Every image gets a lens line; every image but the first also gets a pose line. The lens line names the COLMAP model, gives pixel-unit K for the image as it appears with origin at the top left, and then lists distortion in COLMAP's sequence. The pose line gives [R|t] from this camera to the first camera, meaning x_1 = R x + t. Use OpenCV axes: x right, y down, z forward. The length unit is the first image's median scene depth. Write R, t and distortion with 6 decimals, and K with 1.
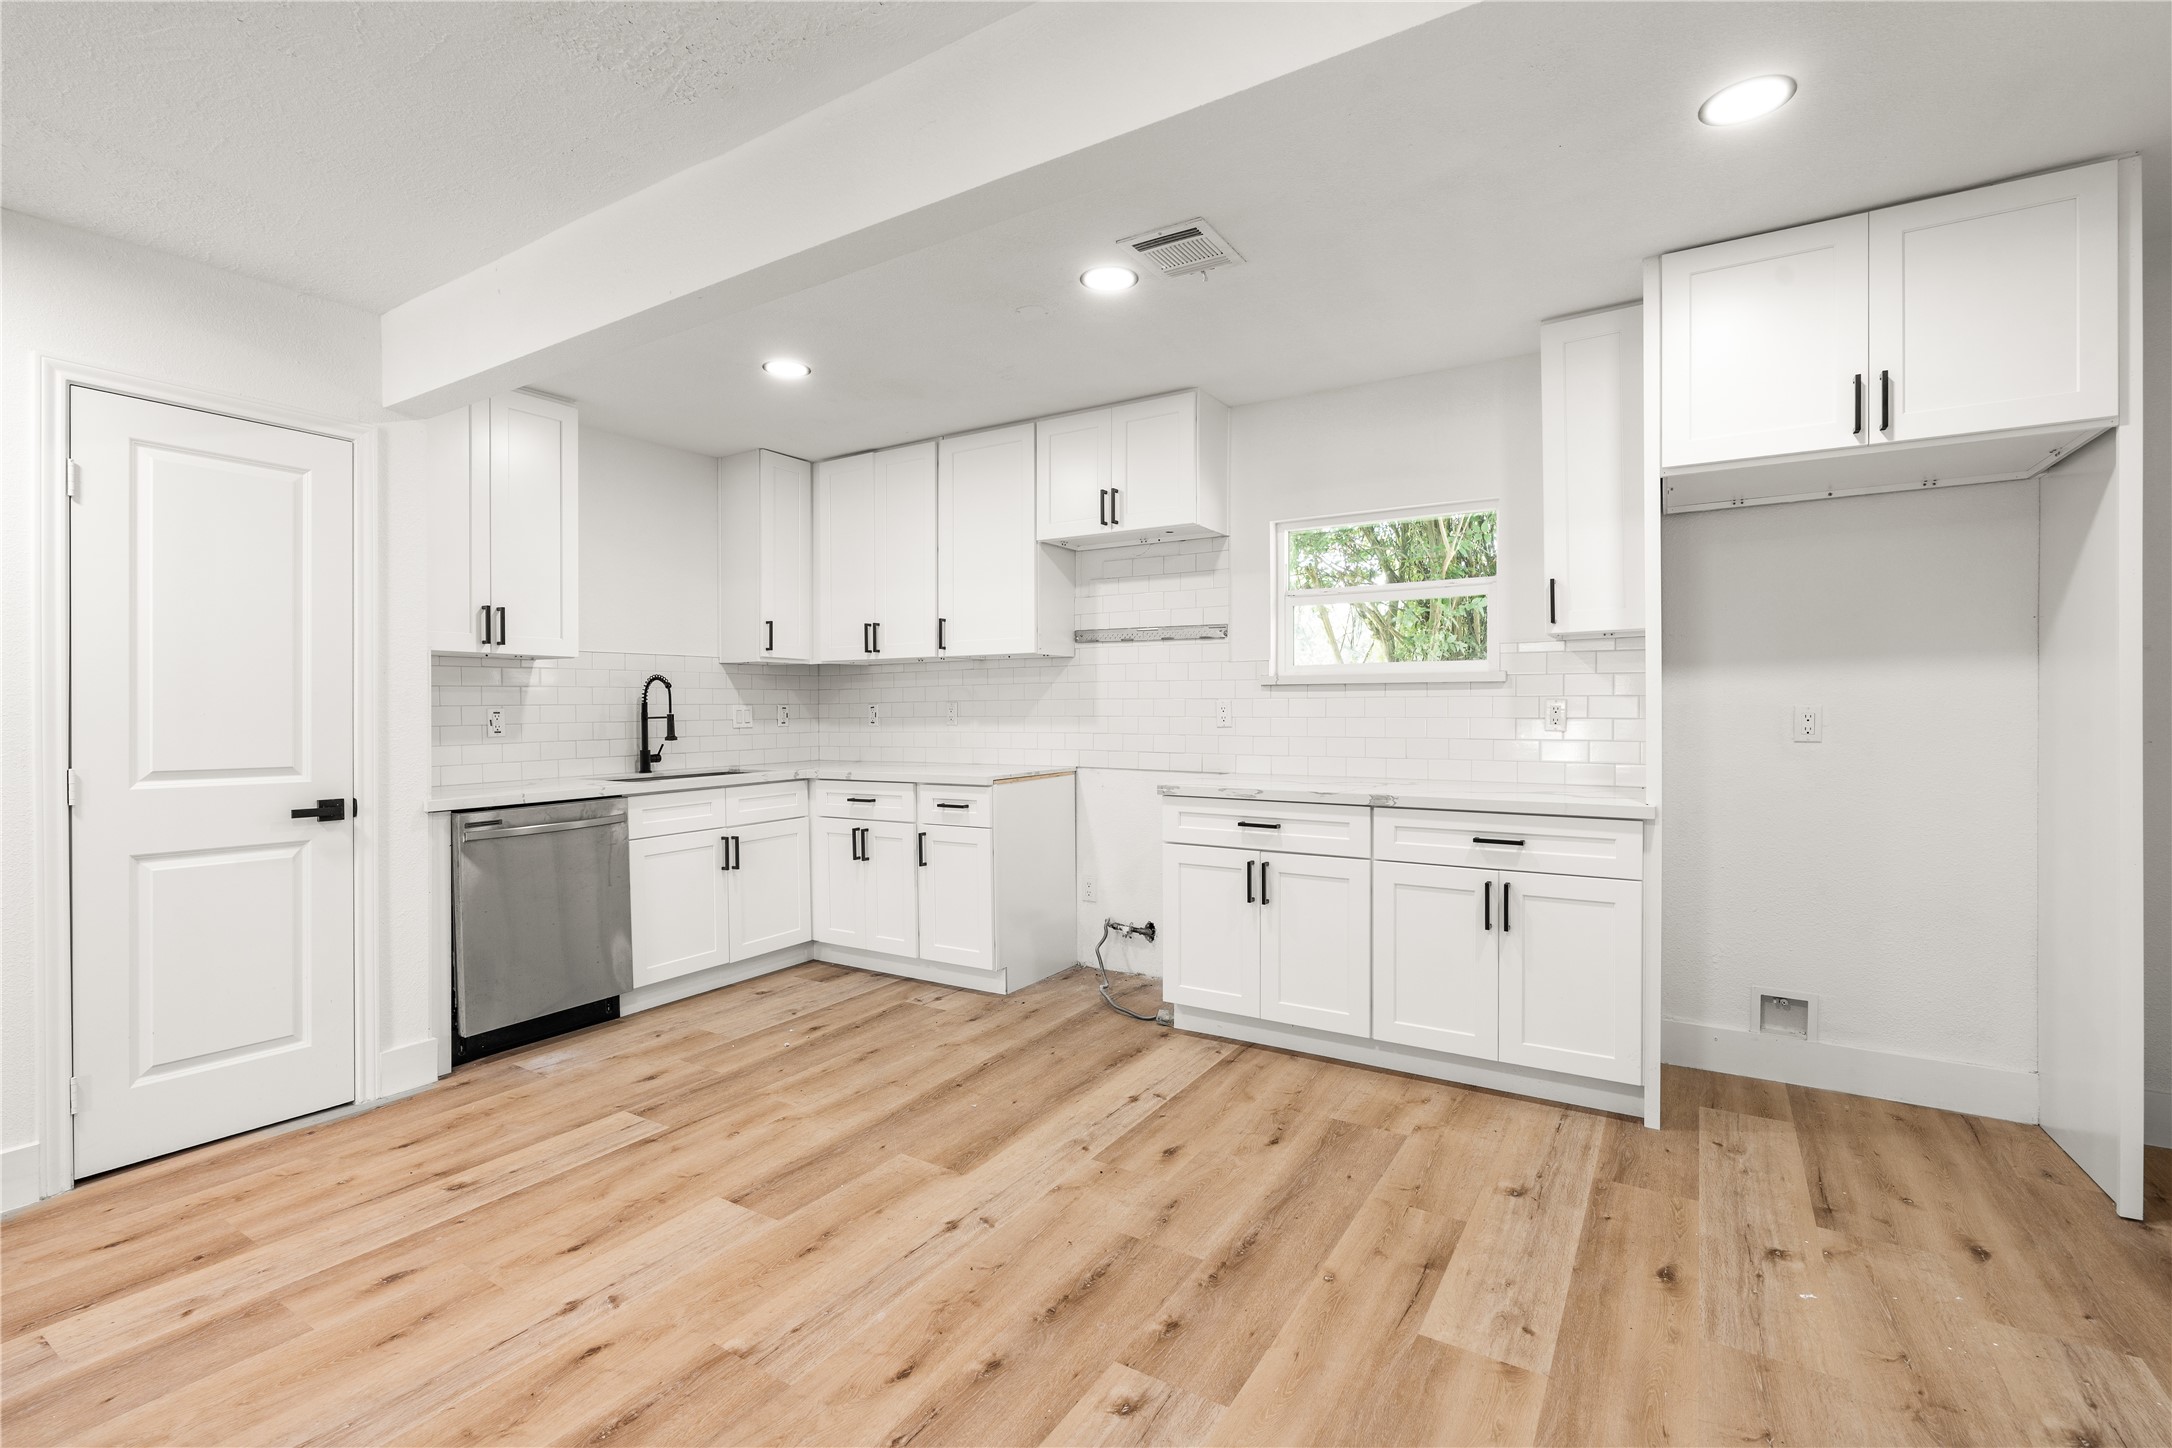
lens RADIAL K [[980.2, 0, 1086.0], [0, 980.2, 724.0], [0, 0, 1]] dist [-0.005604, 0.001798]
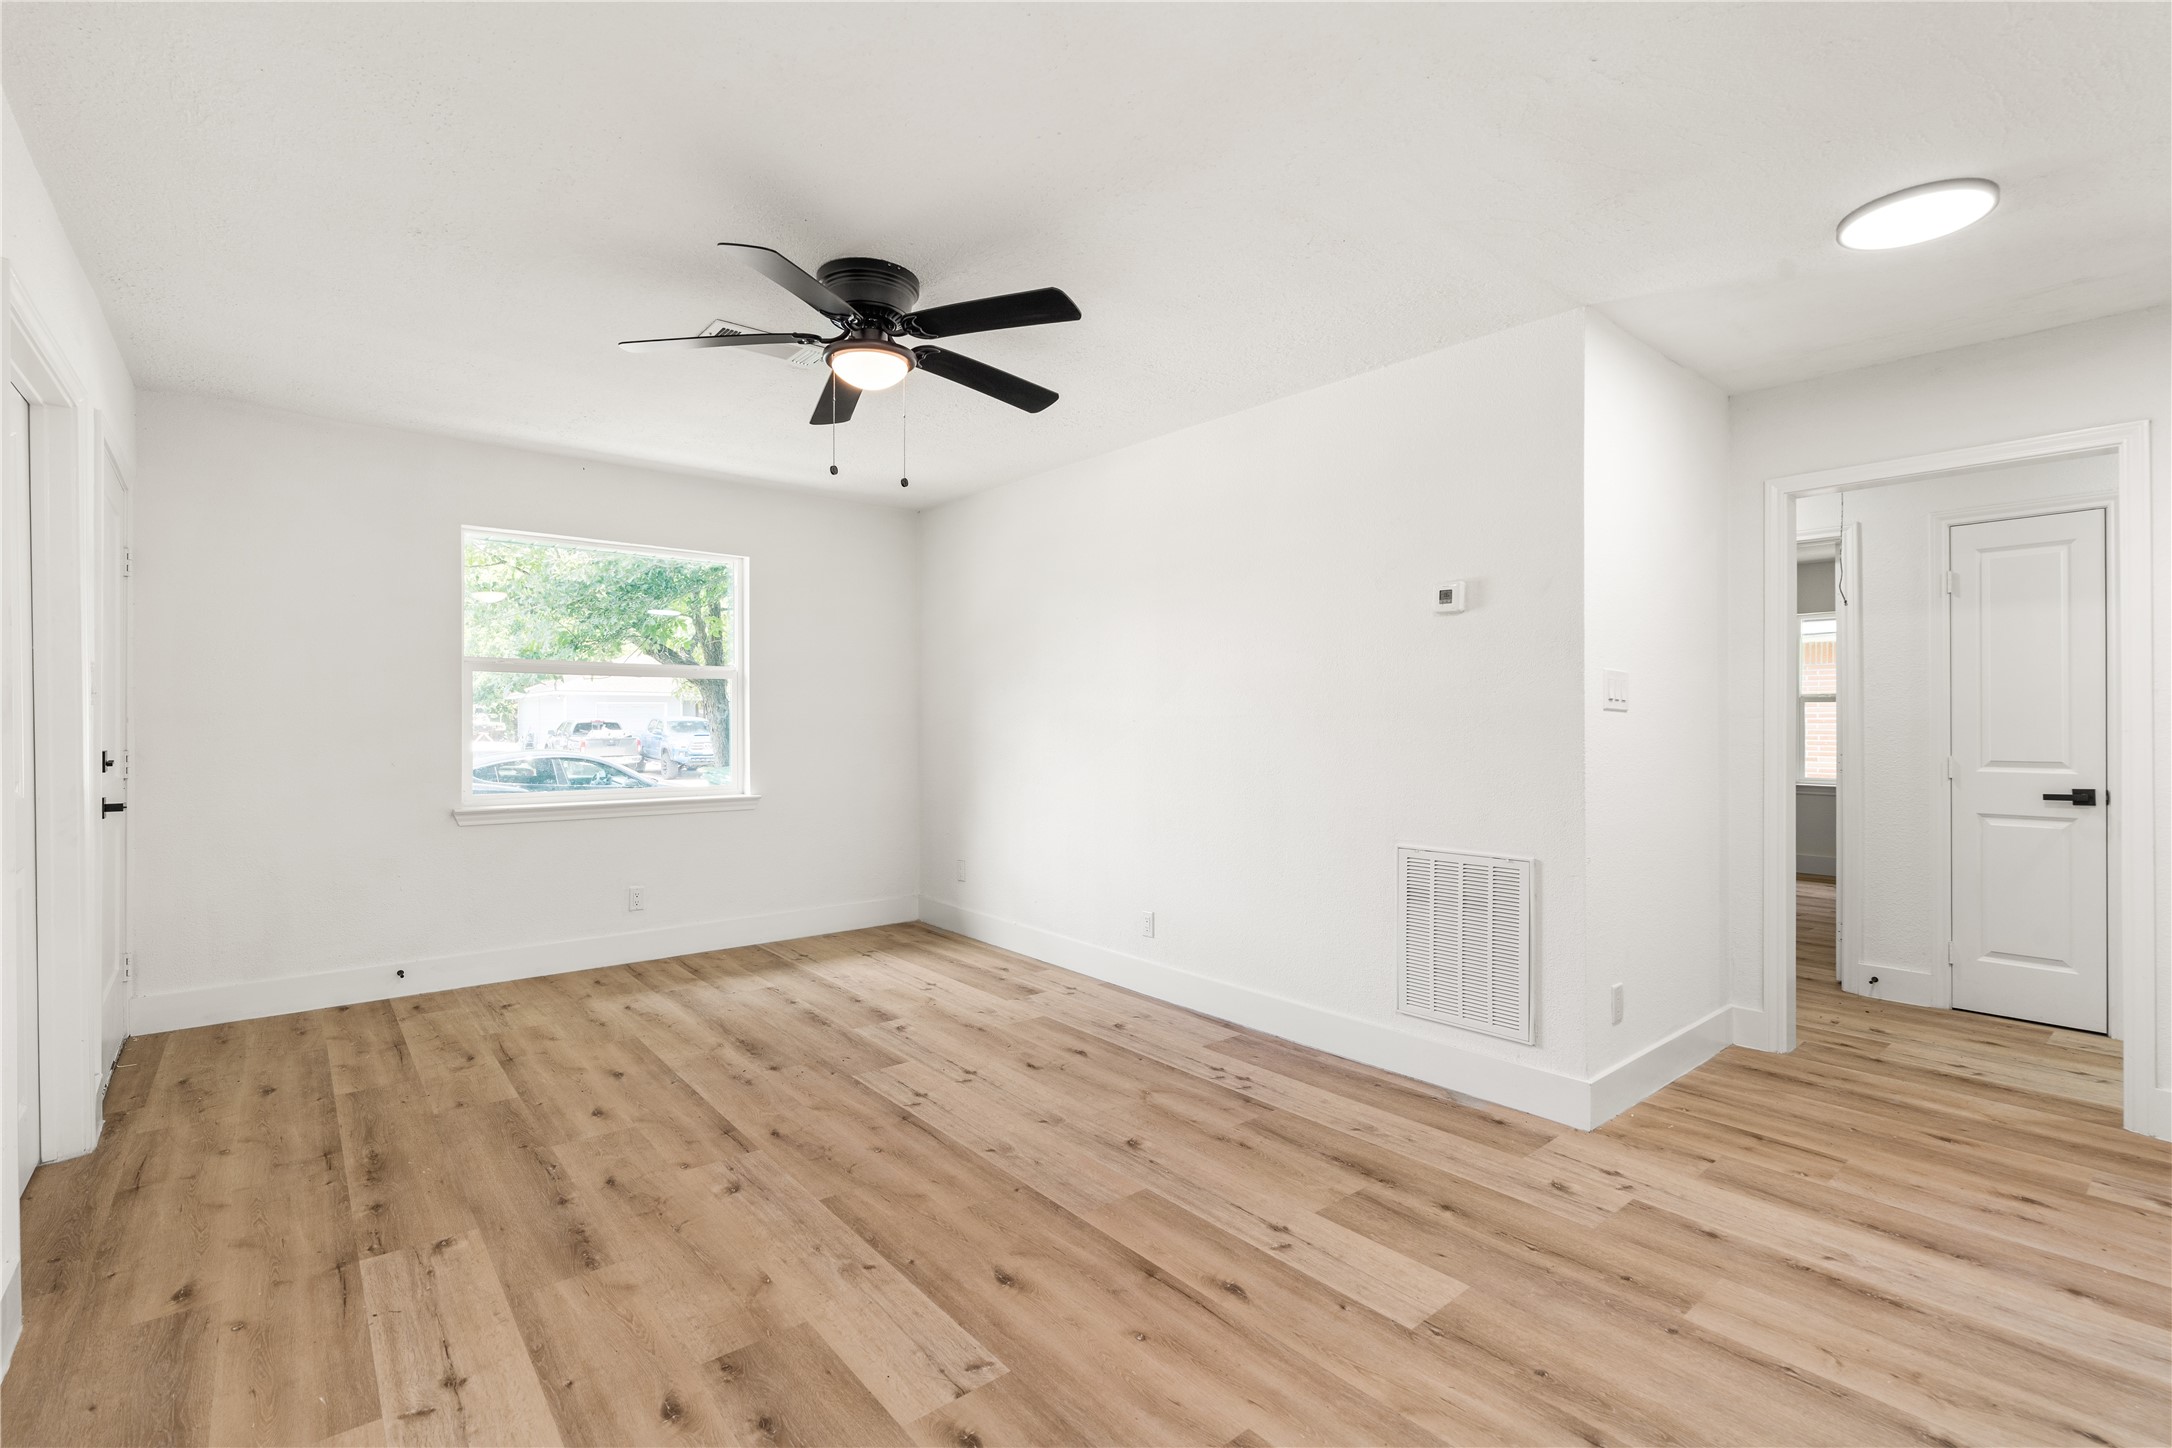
lens RADIAL K [[980.2, 0, 1086.0], [0, 980.2, 724.0], [0, 0, 1]] dist [-0.005604, 0.001798]
pose [[-0.305803, 0.006086, -0.952075, 0.110249], [-0.011300, 0.999886, 0.010021, -0.003523], [0.952028, 0.013823, -0.305700, 0.113587]]
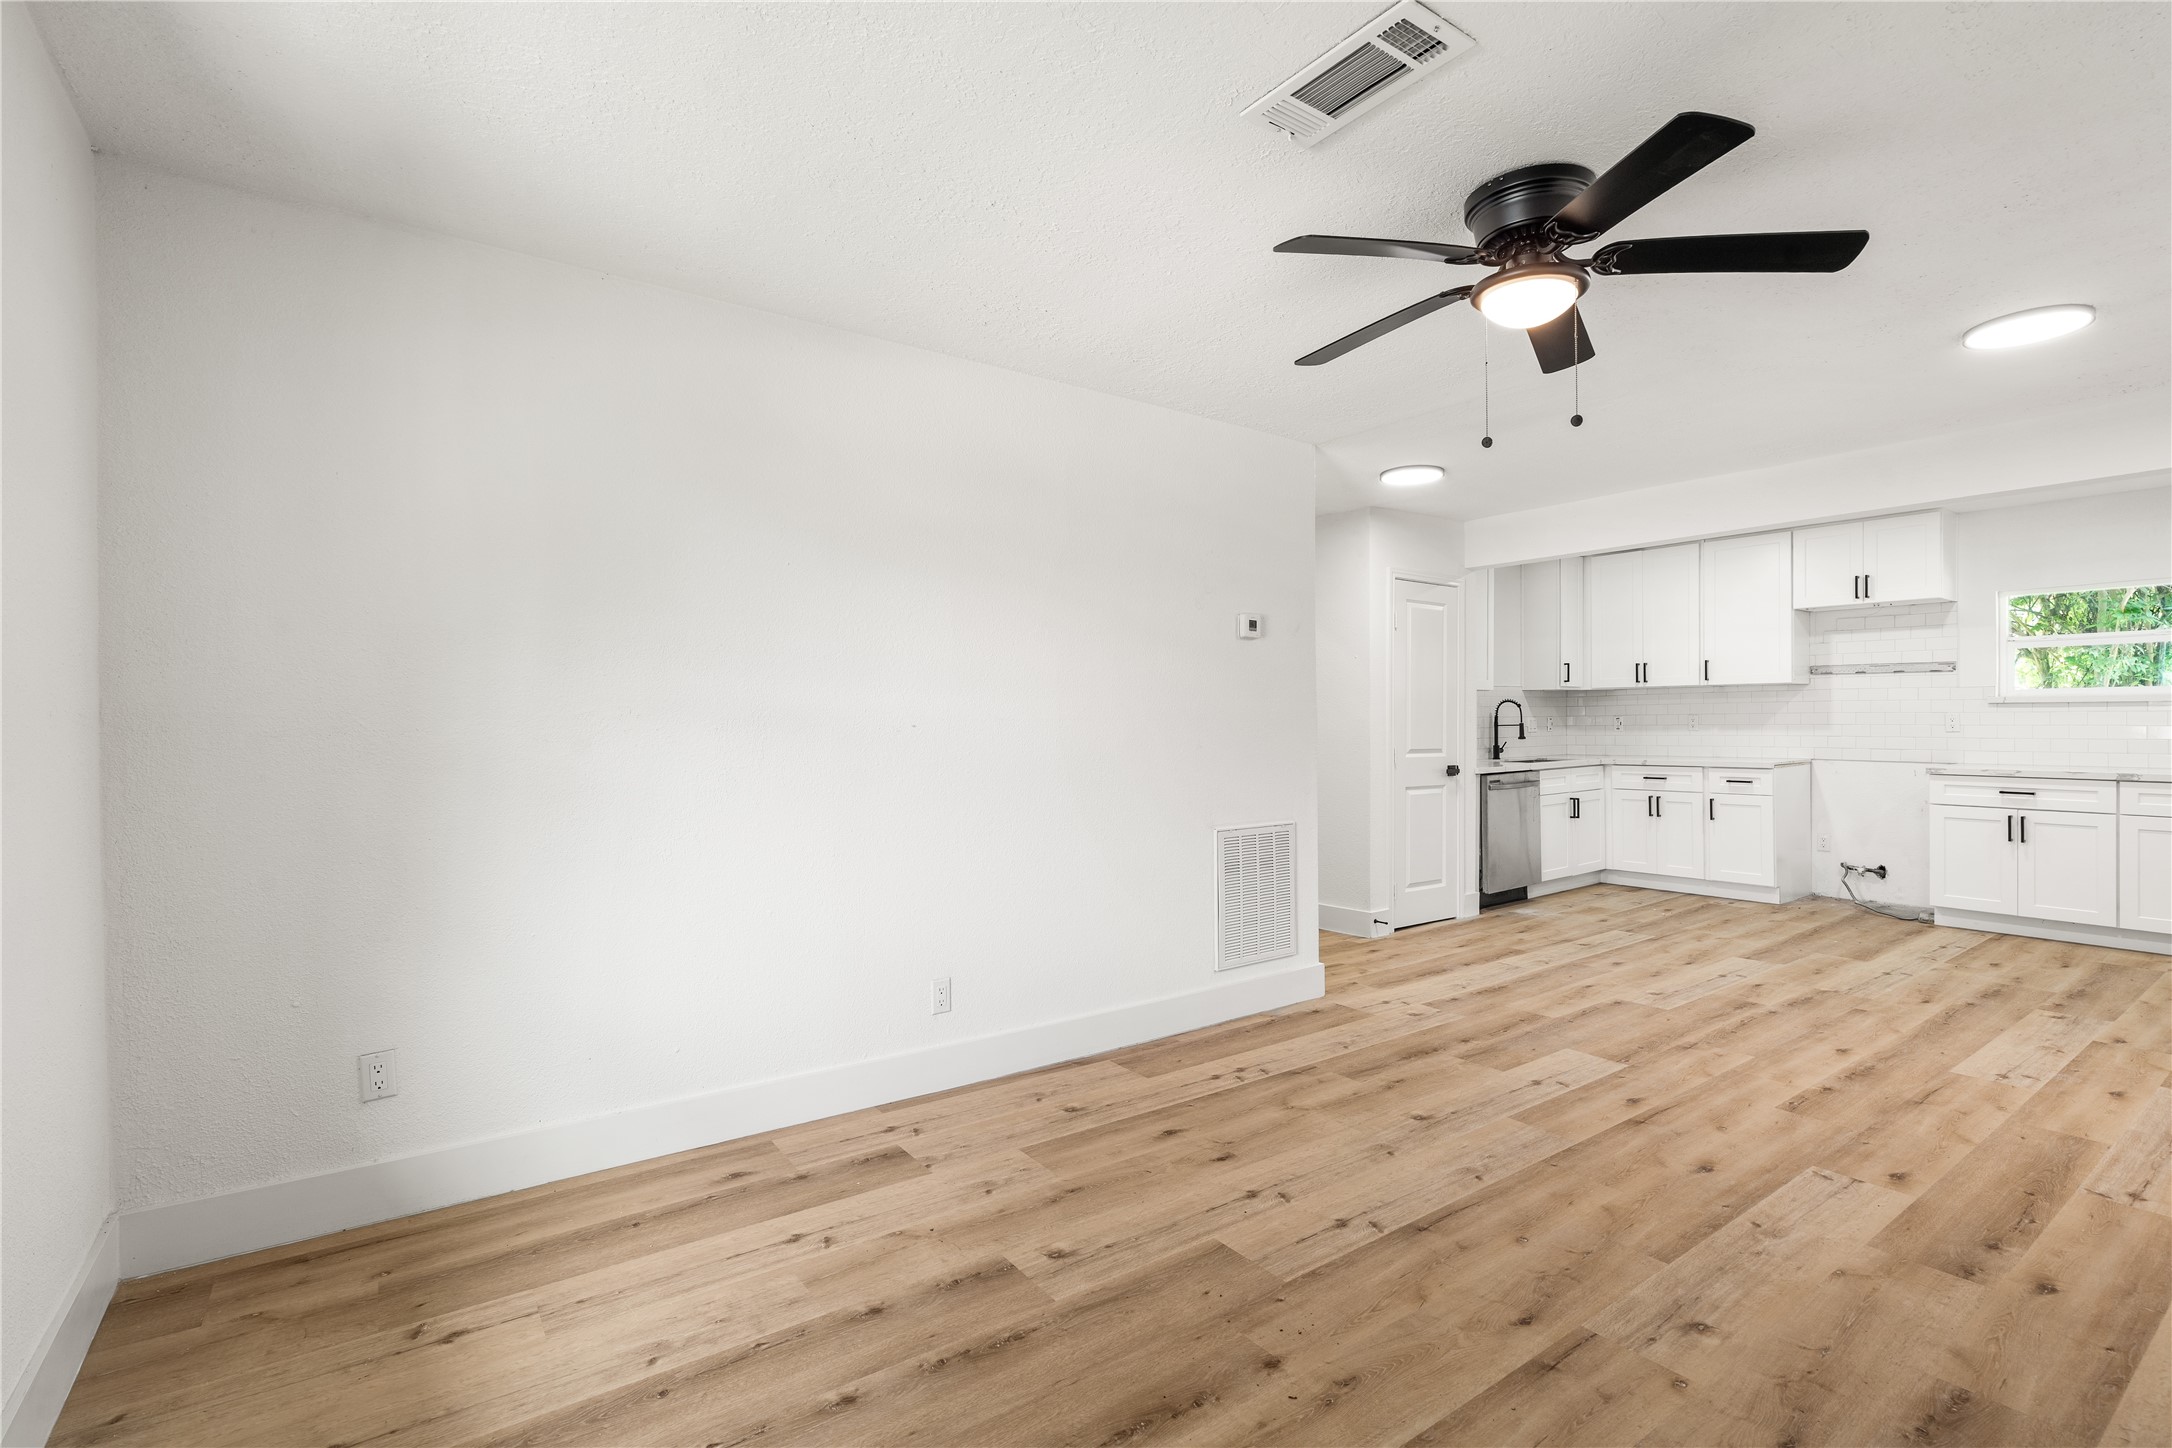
lens RADIAL K [[996.2, 0, 1086.0], [0, 996.2, 724.0], [0, 0, 1]] dist [-0.005132, 0.001334]
pose [[0.929186, -0.000030, -0.369611, -0.537447], [-0.003379, 0.999958, -0.008576, 0.008873], [0.369596, 0.009217, 0.929147, -0.896117]]
